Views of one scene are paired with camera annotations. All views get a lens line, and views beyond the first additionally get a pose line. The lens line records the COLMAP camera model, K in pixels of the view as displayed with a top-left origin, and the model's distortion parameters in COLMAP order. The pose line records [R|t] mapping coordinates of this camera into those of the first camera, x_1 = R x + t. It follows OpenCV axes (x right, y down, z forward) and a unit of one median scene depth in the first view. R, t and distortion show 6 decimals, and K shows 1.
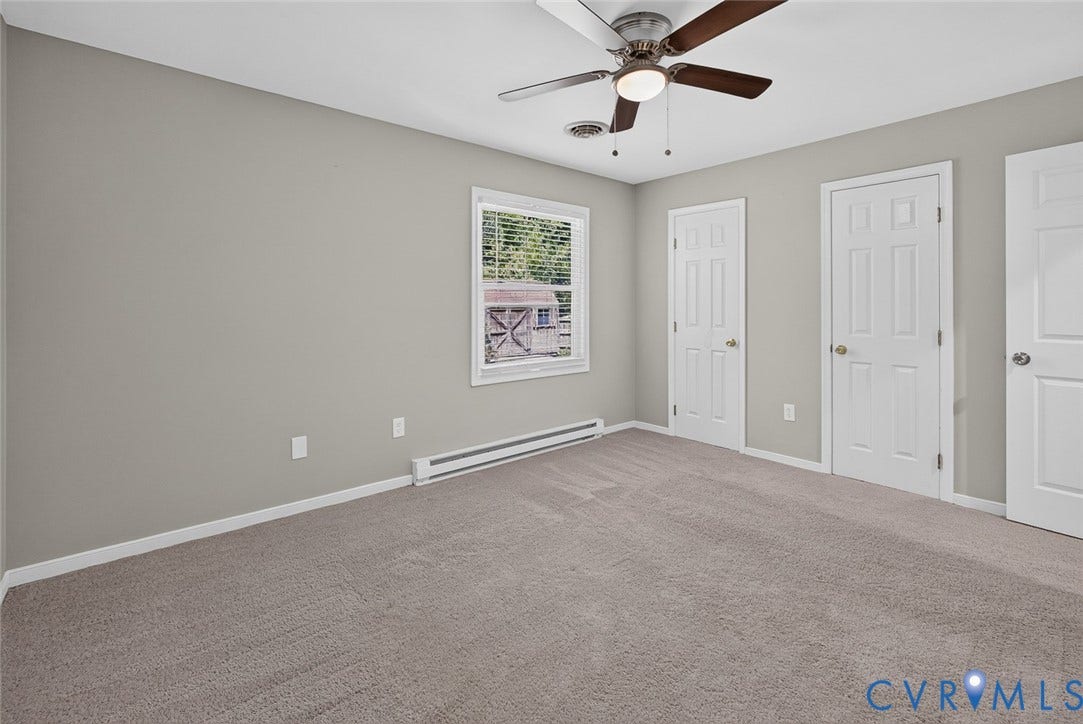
lens RADIAL K [[457.7, 0, 541.5], [0, 457.7, 362.0], [0, 0, 1]] dist [-0.011110, 0.000245]
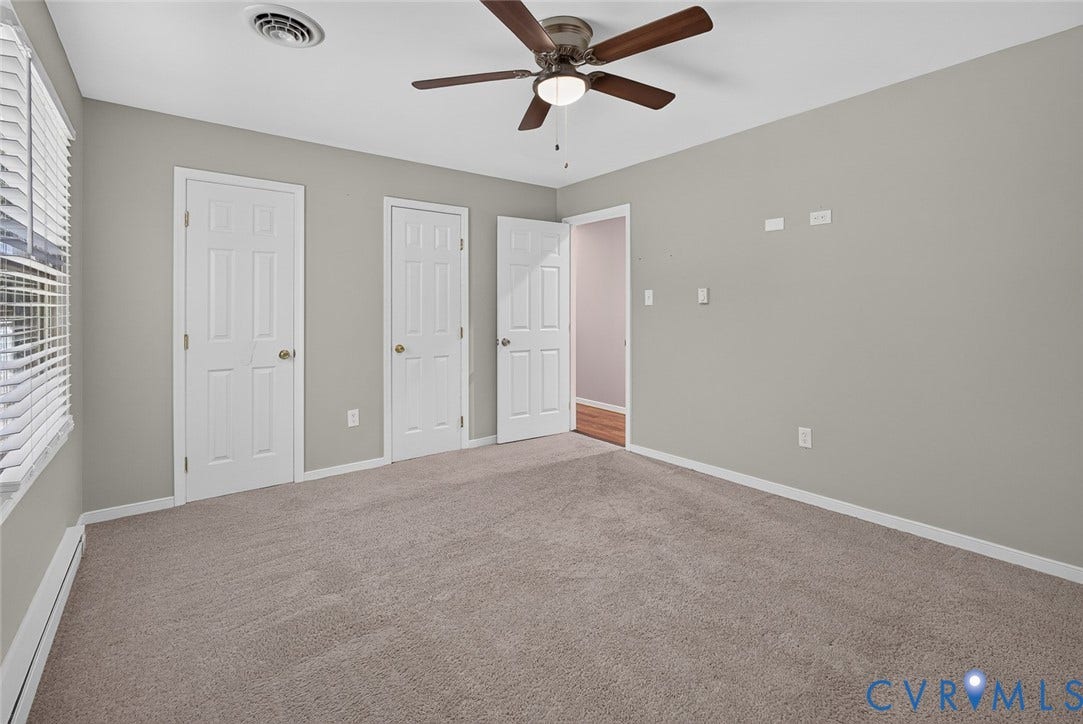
lens RADIAL K [[496.3, 0, 517.1], [0, 496.3, 351.9], [0, 0, 1]] dist [-0.001412, -0.000024]
pose [[0.076481, -0.085103, 0.993432, -0.516699], [0.122192, 0.989640, 0.075371, -0.073492], [-0.989555, 0.115625, 0.086088, 0.586275]]
